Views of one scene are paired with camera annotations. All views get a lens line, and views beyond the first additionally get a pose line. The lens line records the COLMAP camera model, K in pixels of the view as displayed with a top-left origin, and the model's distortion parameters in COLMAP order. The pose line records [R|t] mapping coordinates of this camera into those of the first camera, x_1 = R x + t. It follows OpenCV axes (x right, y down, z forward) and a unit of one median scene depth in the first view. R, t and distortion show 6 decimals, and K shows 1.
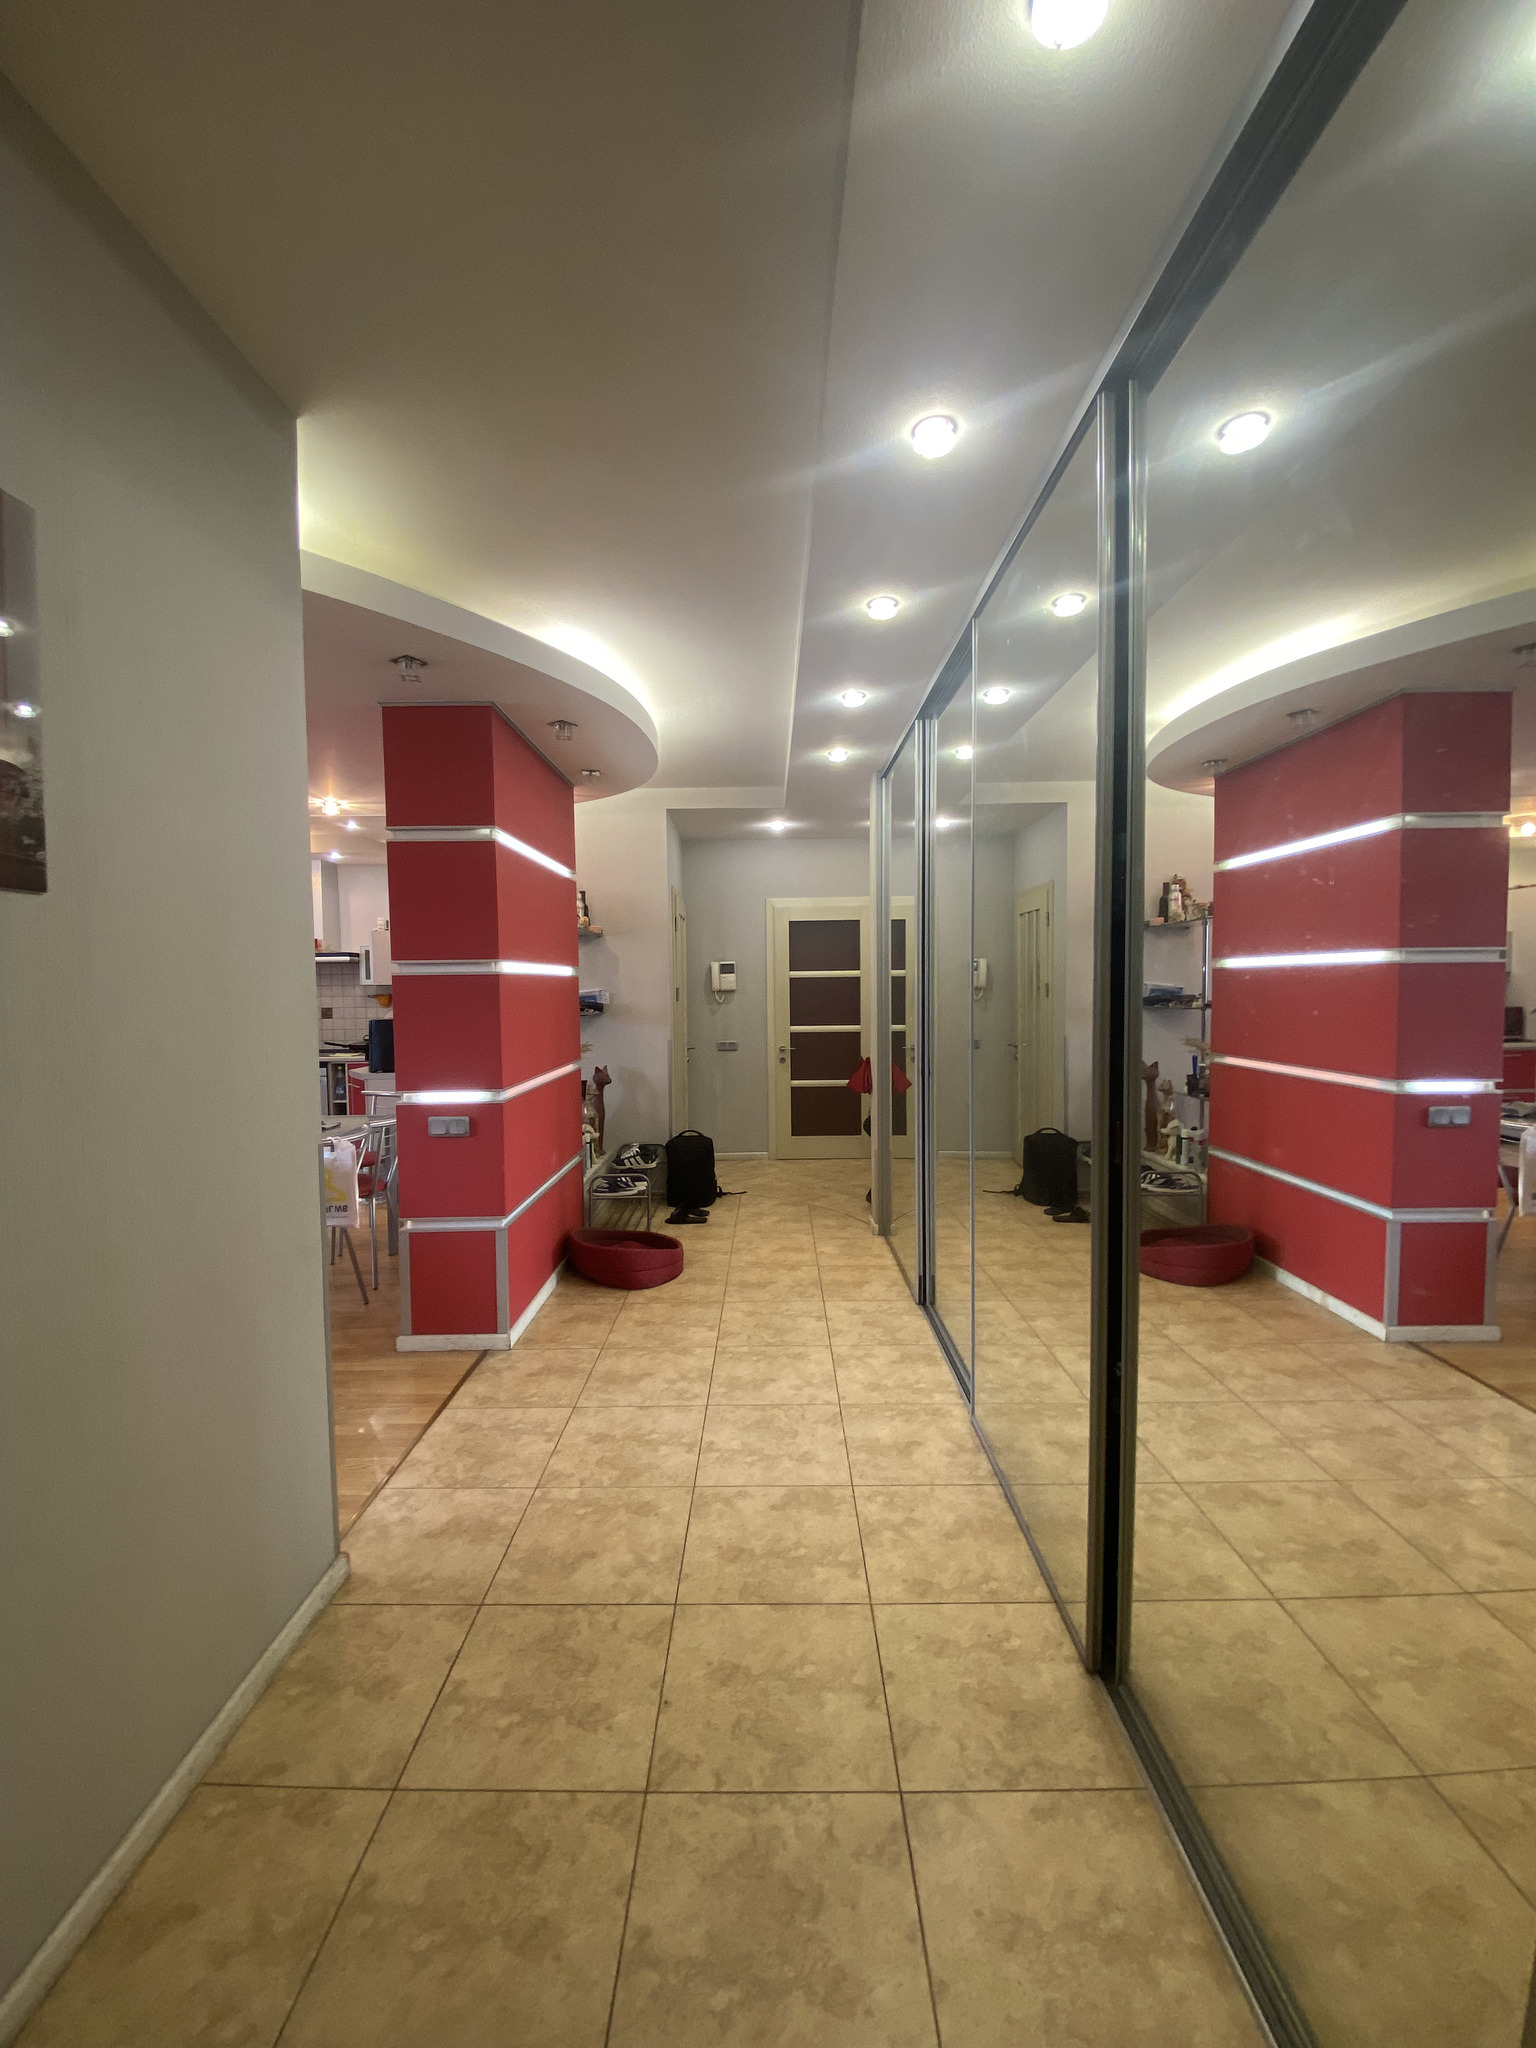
lens RADIAL K [[833.8, 0, 769.2], [0, 833.8, 1019.2], [0, 0, 1]] dist [-0.016902, -0.001469]
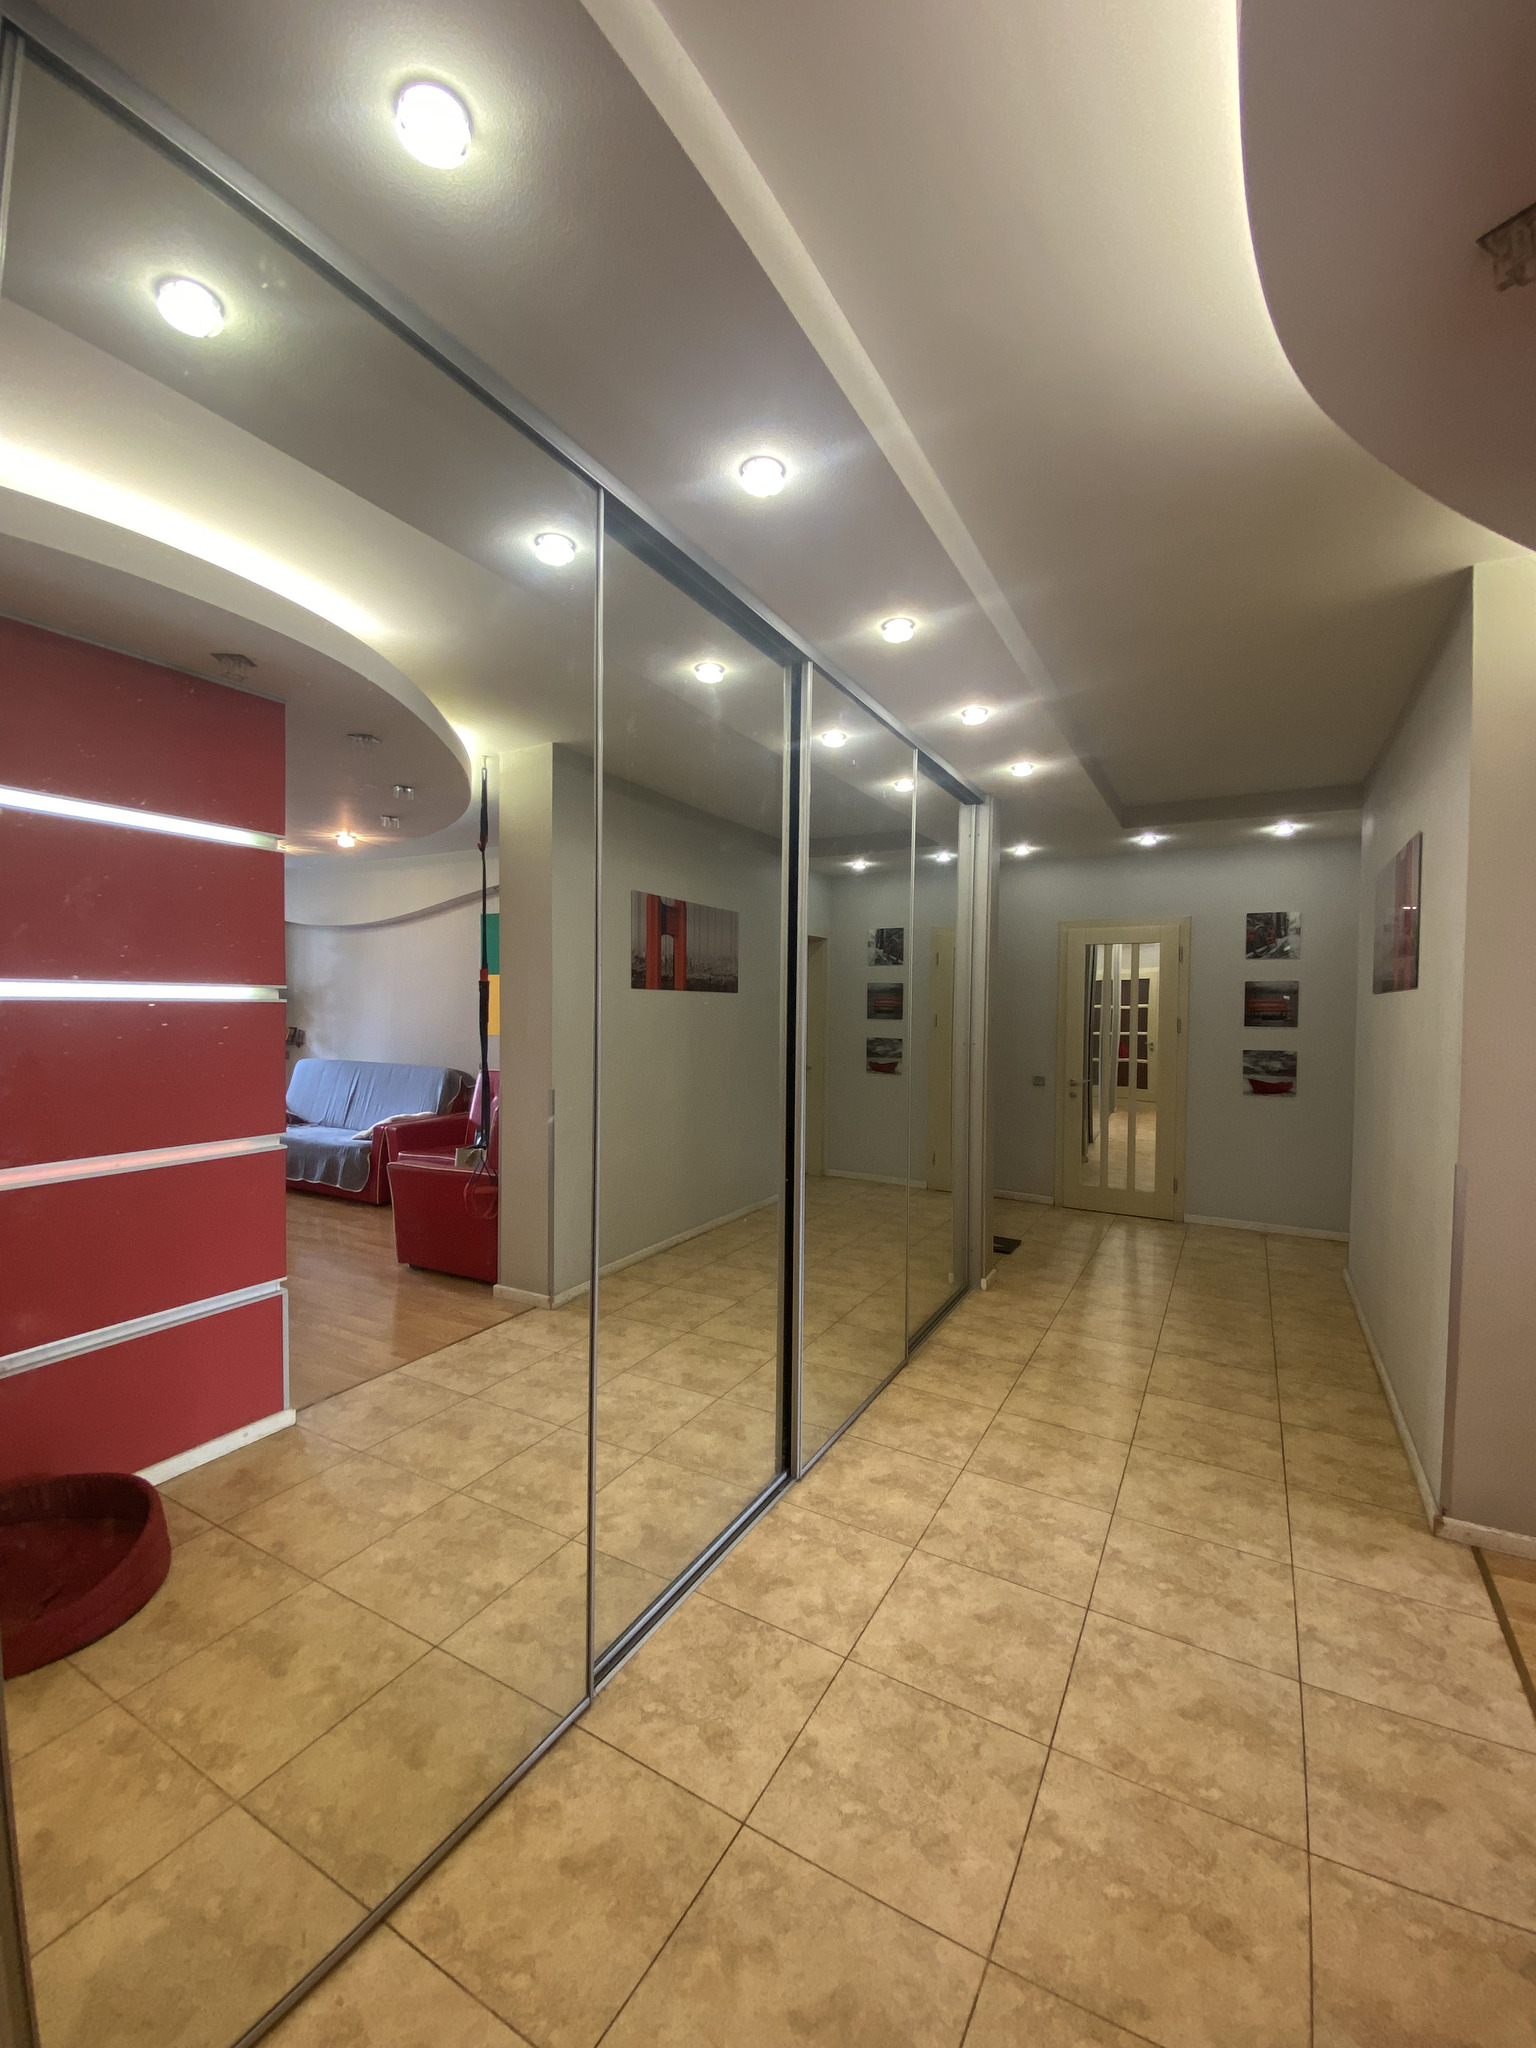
lens RADIAL K [[833.8, 0, 775.7], [0, 833.8, 1024.1], [0, 0, 1]] dist [-0.016902, -0.001469]
pose [[-0.875091, -0.014157, 0.483752, -0.191101], [0.021168, 0.997496, 0.067484, -0.108020], [-0.483496, 0.069294, -0.872600, 1.853535]]
